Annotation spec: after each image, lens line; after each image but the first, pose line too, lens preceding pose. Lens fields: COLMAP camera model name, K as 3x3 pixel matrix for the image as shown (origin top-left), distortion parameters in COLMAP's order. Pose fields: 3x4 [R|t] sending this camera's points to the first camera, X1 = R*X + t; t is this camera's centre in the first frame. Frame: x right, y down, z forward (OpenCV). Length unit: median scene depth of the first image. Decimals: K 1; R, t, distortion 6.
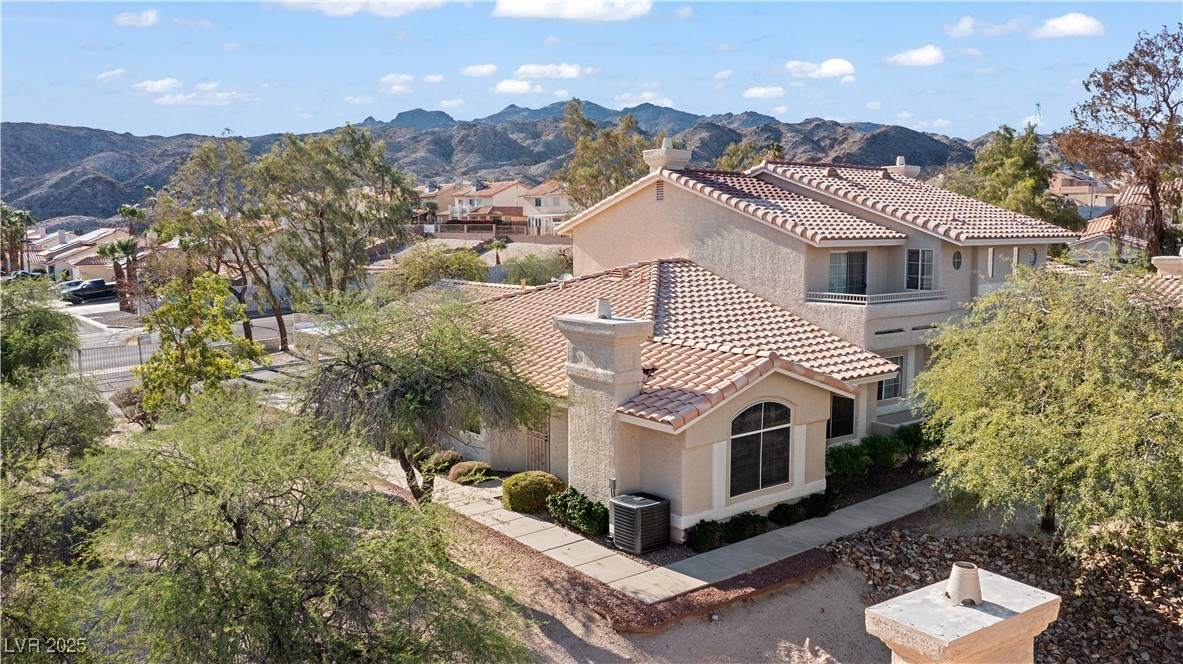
lens RADIAL K [[932.6, 0, 591.5], [0, 932.6, 332.0], [0, 0, 1]] dist [-0.013385, 0.005335]
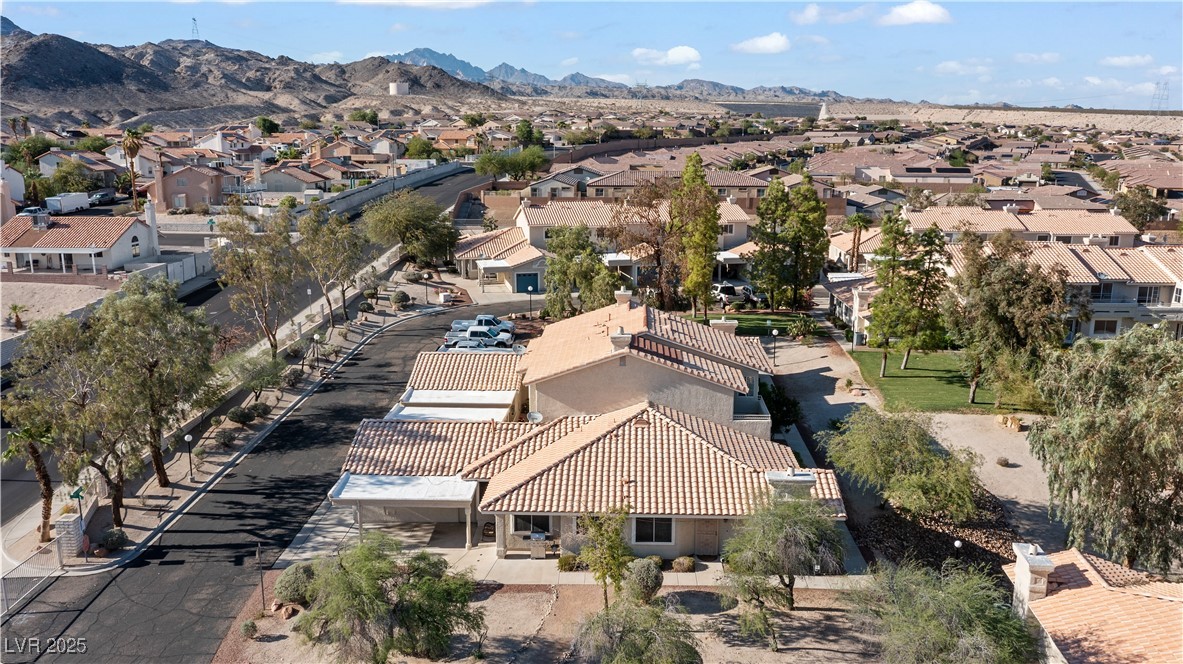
lens RADIAL K [[932.6, 0, 591.5], [0, 932.6, 332.0], [0, 0, 1]] dist [-0.013385, 0.005335]
pose [[0.659500, -0.155019, 0.735547, -1.266816], [0.081540, 0.987484, 0.135006, -0.465434], [-0.747269, -0.029060, 0.663886, -0.048001]]
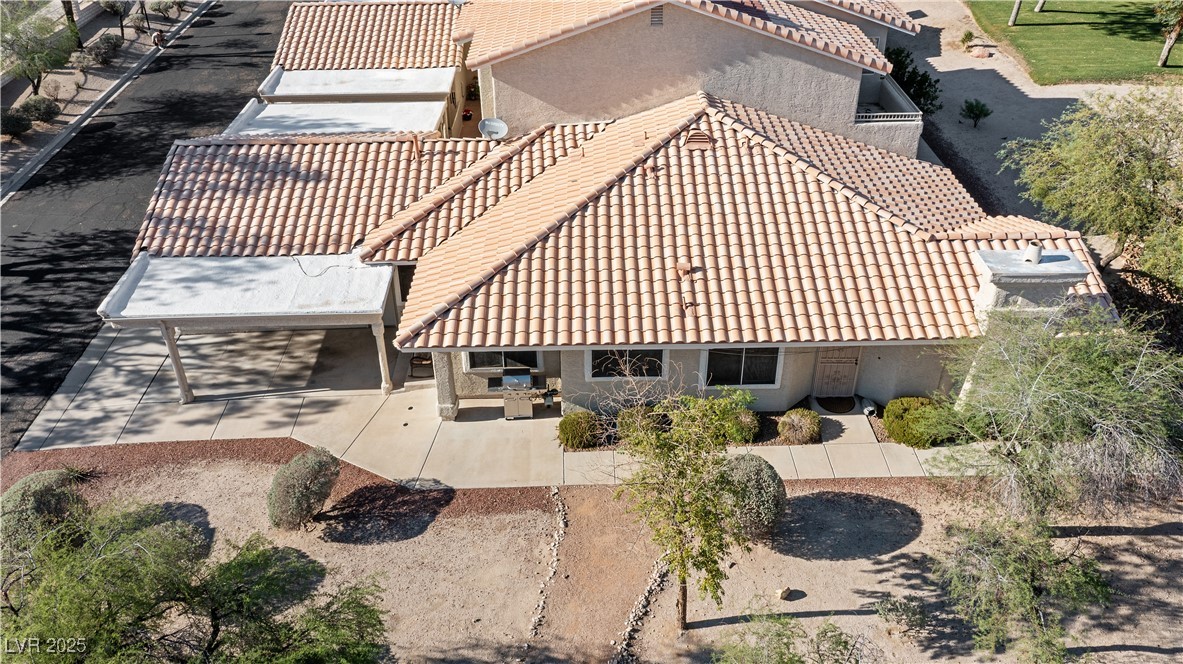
lens RADIAL K [[932.6, 0, 591.5], [0, 932.6, 332.0], [0, 0, 1]] dist [-0.013385, 0.005335]
pose [[0.613826, -0.438493, 0.656461, -0.706280], [0.094417, 0.866360, 0.490414, -0.351753], [-0.783775, -0.239048, 0.573195, 0.538145]]
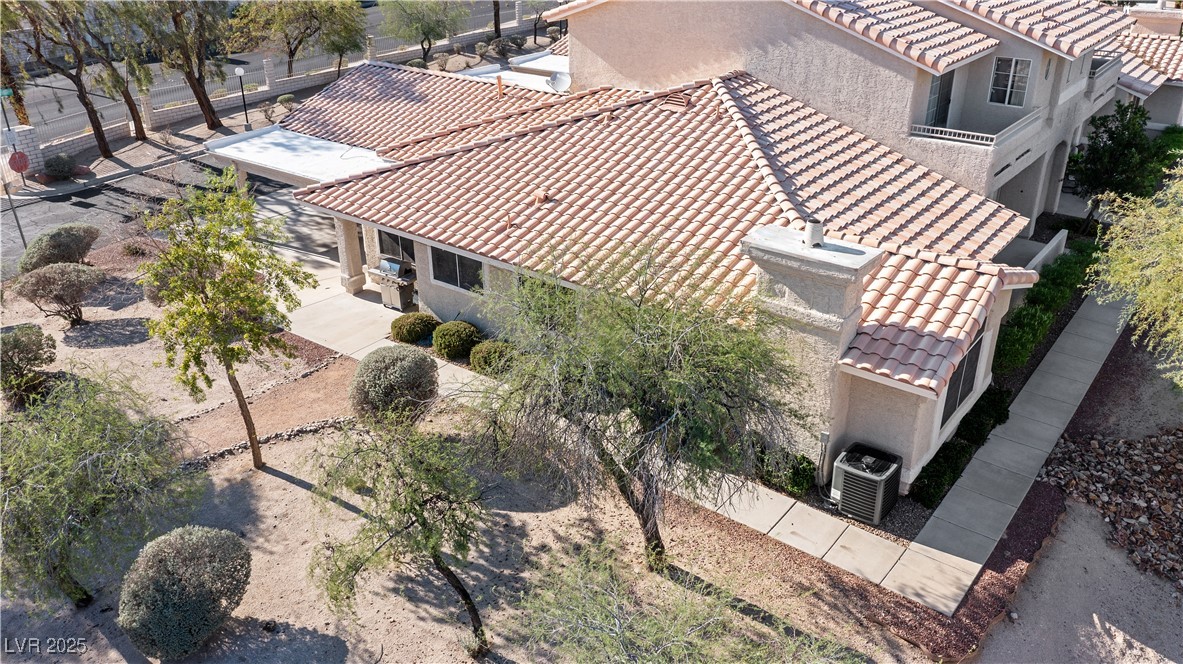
lens RADIAL K [[930.9, 0, 591.5], [0, 930.9, 332.0], [0, 0, 1]] dist [-0.012865, -0.000295]
pose [[0.972853, -0.106504, 0.205458, -0.239357], [0.031429, 0.940387, 0.338652, -0.153133], [-0.229278, -0.323001, 0.918206, 0.202557]]
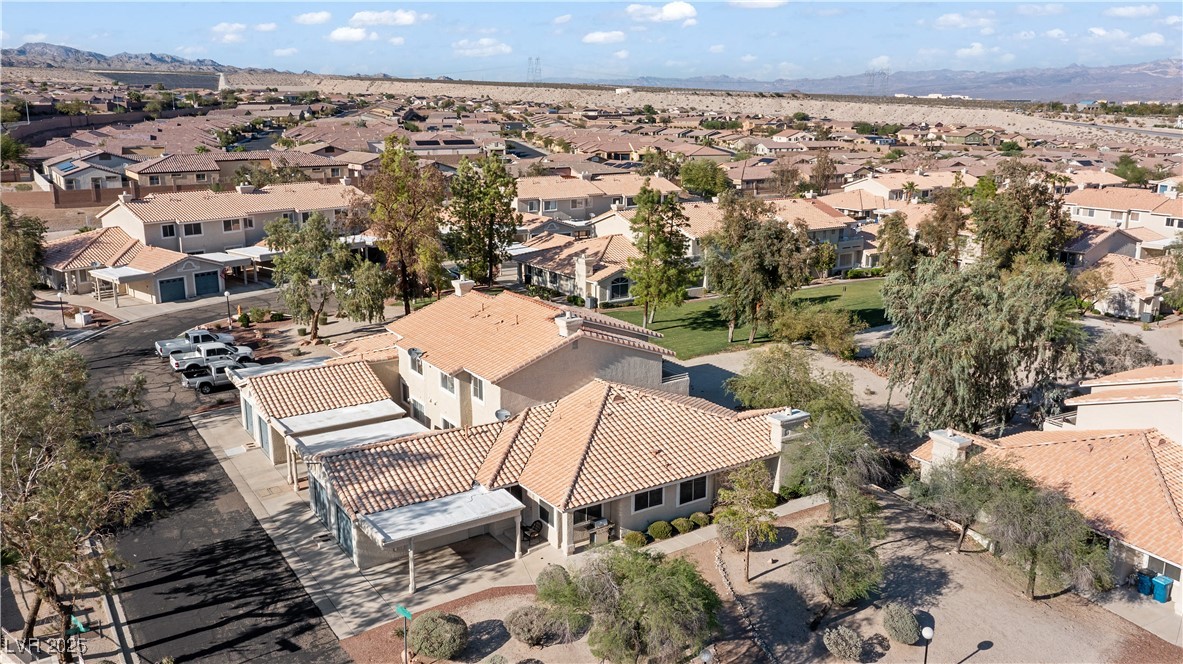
lens RADIAL K [[952.1, 0, 591.5], [0, 952.1, 332.0], [0, 0, 1]] dist [-0.008895, 0.002021]
pose [[0.105816, -0.231808, 0.966989, -1.711296], [0.114918, 0.968784, 0.219663, -0.591841], [-0.987723, 0.087880, 0.129152, 0.819569]]
